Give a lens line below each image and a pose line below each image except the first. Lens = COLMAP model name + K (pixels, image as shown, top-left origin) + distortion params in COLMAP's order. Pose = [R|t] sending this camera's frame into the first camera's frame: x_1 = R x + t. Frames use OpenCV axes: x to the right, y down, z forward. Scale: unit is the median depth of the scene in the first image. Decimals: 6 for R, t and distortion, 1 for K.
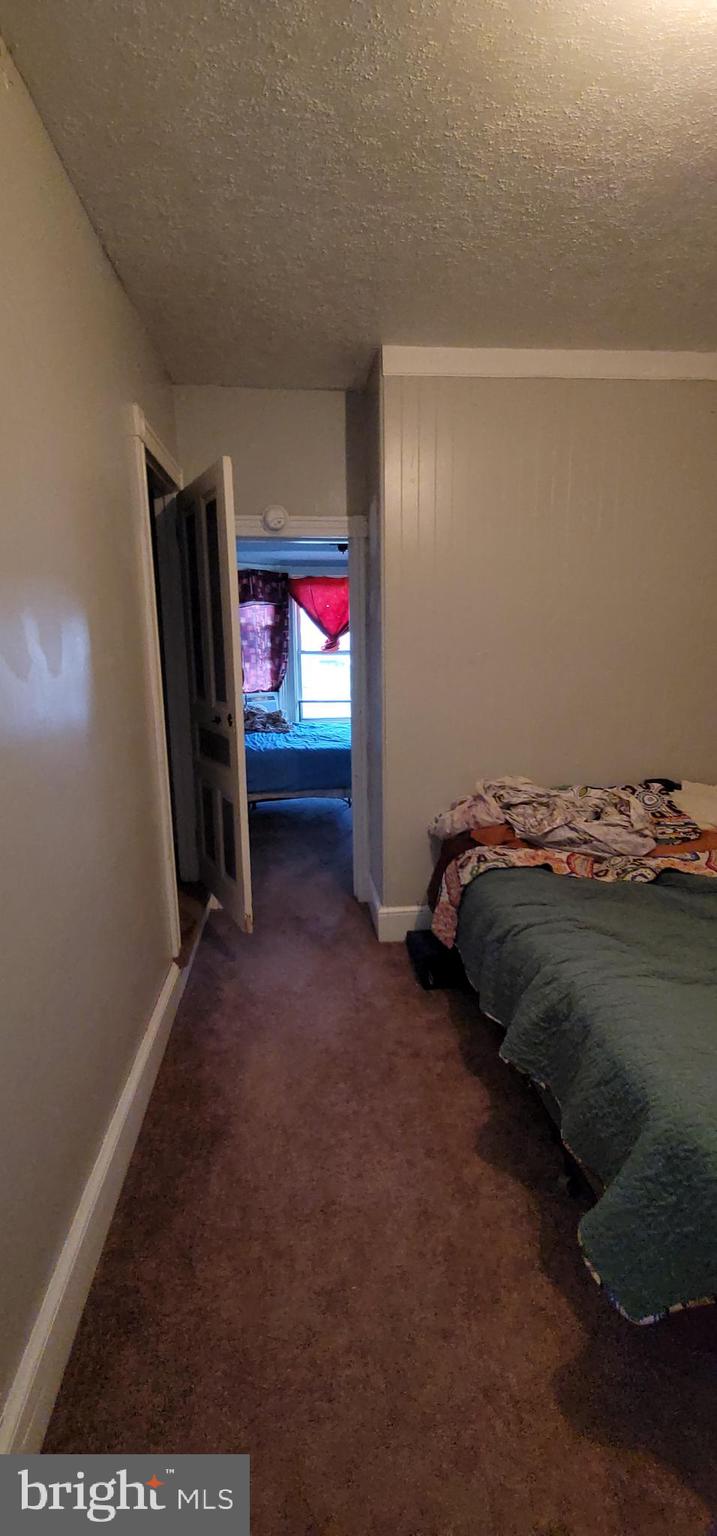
lens RADIAL K [[625.9, 0, 353.8], [0, 625.9, 763.9], [0, 0, 1]] dist [0.003373, -0.000681]
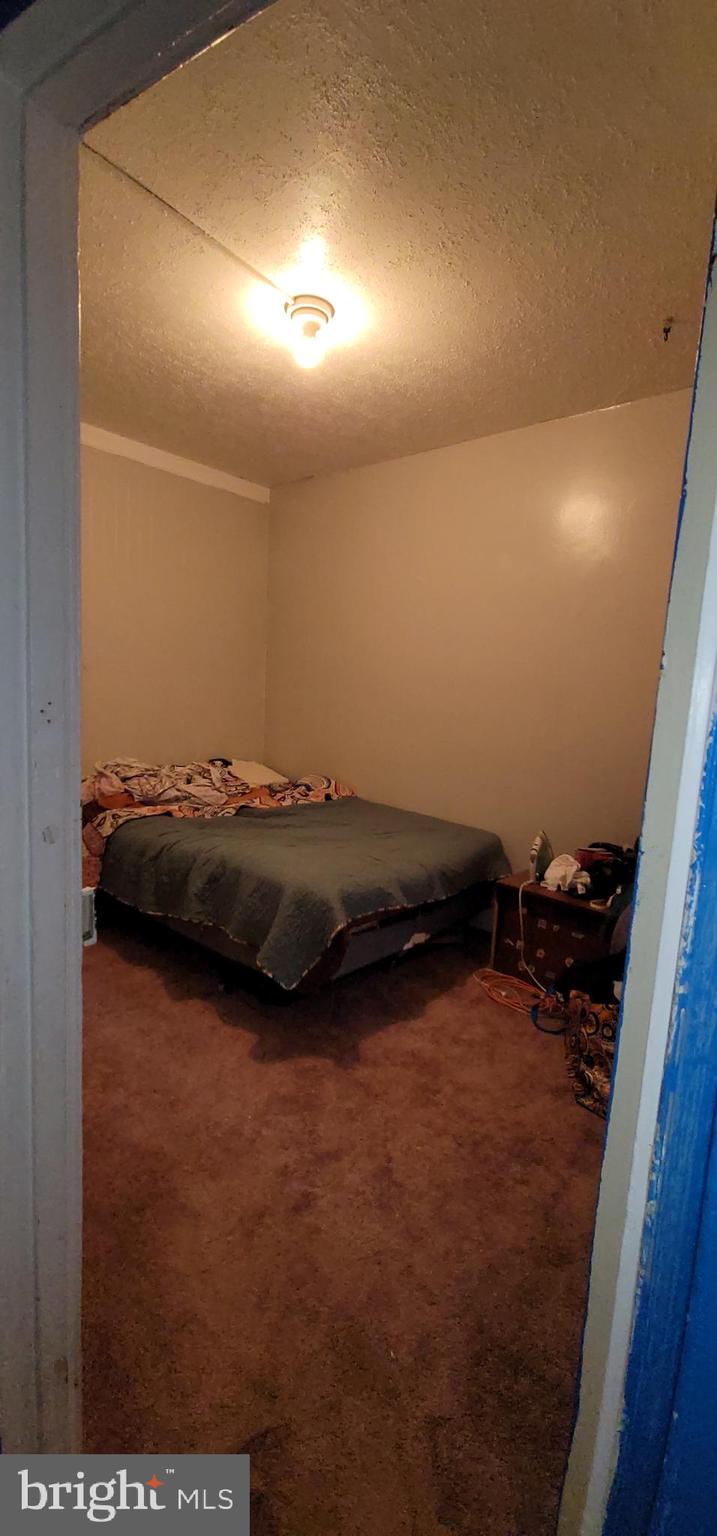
lens RADIAL K [[625.9, 0, 356.1], [0, 625.9, 763.5], [0, 0, 1]] dist [0.003373, -0.000681]
pose [[0.713974, -0.040973, 0.698972, -0.327967], [0.075268, 0.996993, -0.018441, 0.099493], [-0.696115, 0.065777, 0.714911, -0.266115]]
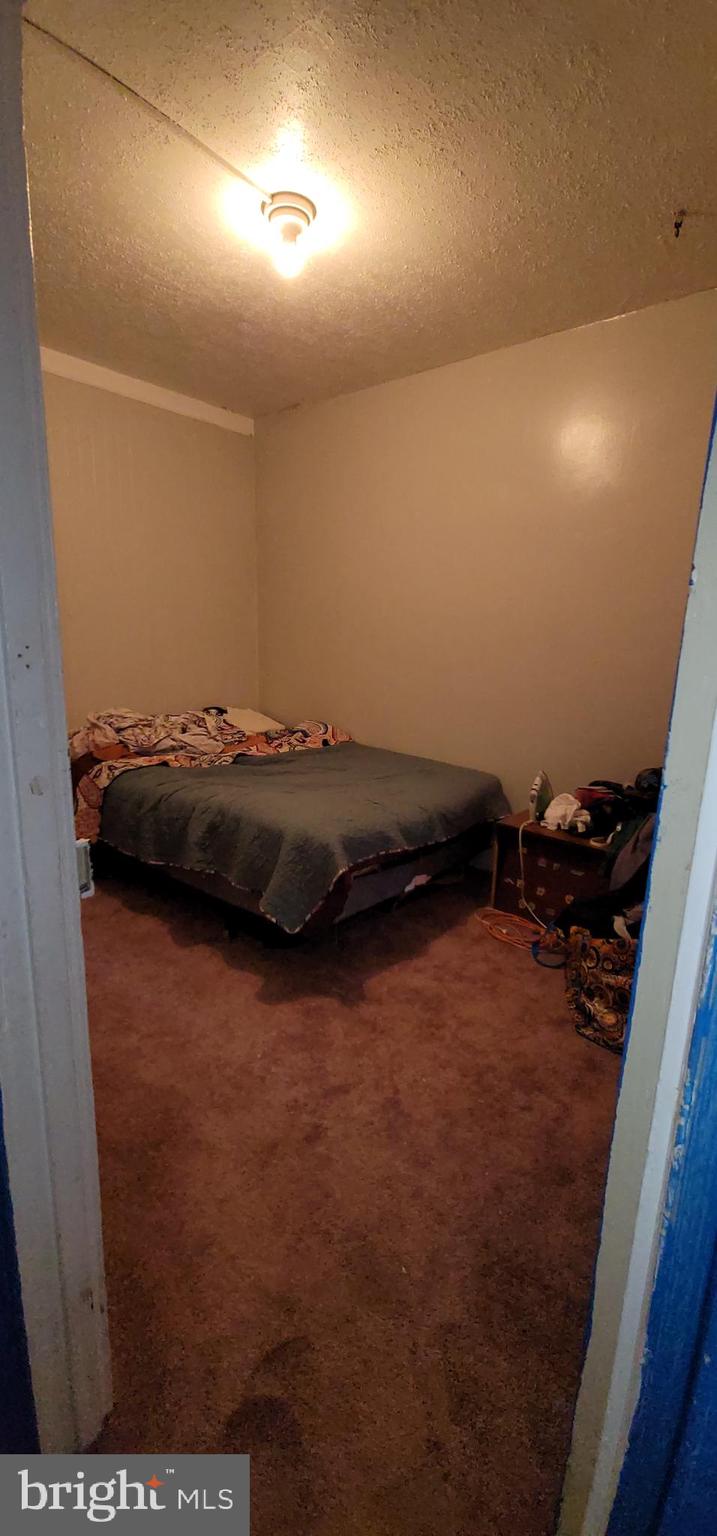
lens RADIAL K [[625.9, 0, 354.9], [0, 625.9, 764.7], [0, 0, 1]] dist [0.003373, -0.000681]
pose [[0.709565, -0.121627, 0.694063, -0.318435], [0.101952, 0.992347, 0.069668, 0.102309], [-0.697225, 0.021327, 0.716535, -0.253746]]
